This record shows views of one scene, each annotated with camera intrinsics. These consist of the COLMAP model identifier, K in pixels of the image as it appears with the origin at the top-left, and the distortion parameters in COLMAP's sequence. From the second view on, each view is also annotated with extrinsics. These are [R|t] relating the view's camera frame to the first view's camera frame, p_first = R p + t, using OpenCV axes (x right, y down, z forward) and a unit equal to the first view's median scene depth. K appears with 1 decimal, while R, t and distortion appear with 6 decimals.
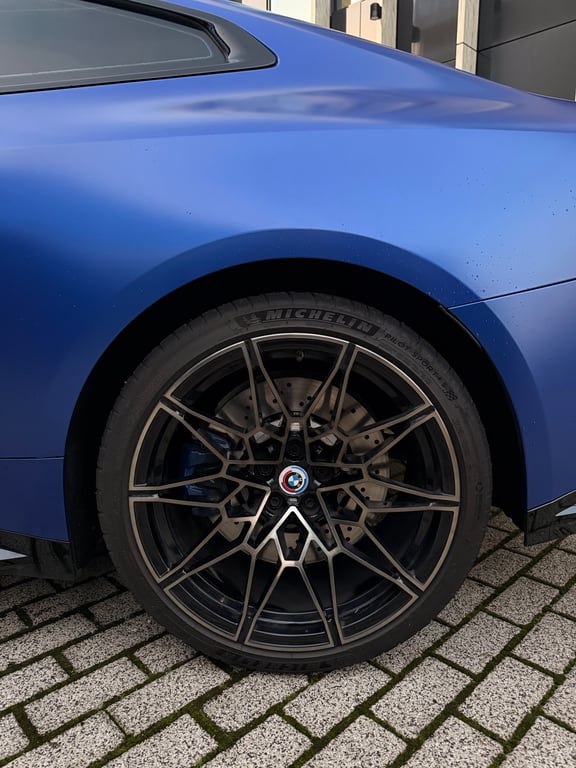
lens RADIAL K [[542.7, 0, 288.4], [0, 542.7, 386.9], [0, 0, 1]] dist [0.010758, -0.008786]
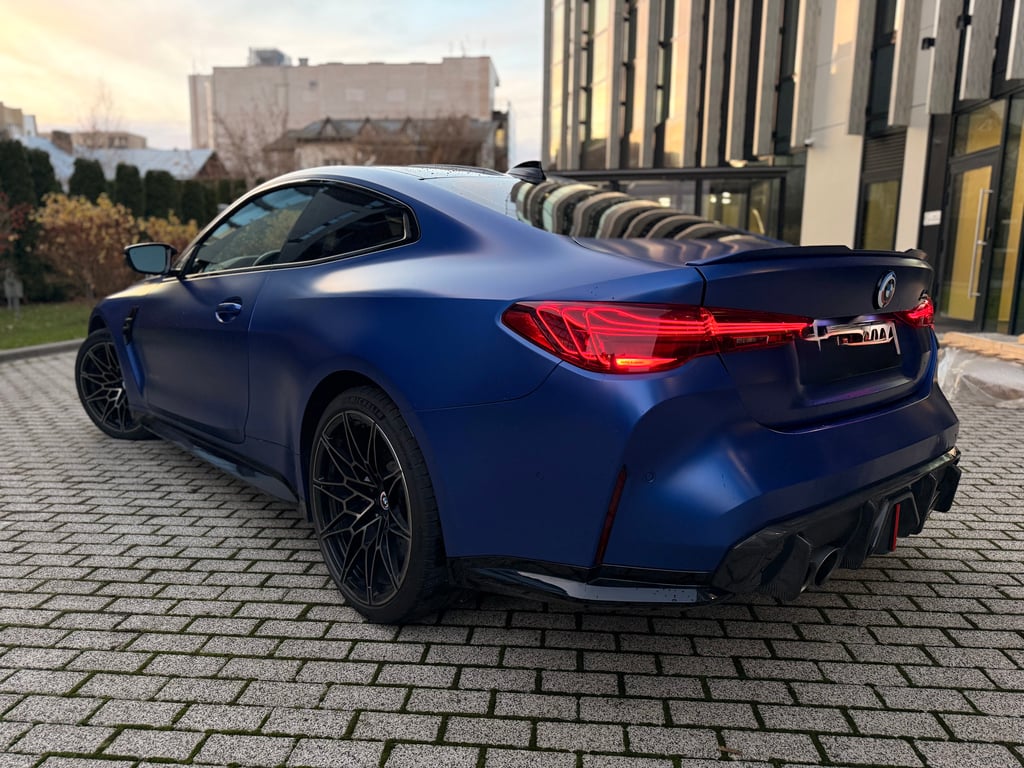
lens RADIAL K [[723.6, 0, 512.7], [0, 723.6, 379.7], [0, 0, 1]] dist [0.010758, -0.008786]
pose [[0.643464, 0.115476, -0.756716, 1.981018], [-0.121177, 0.991457, 0.048256, -0.356951], [0.755824, 0.060645, 0.651960, -0.131996]]
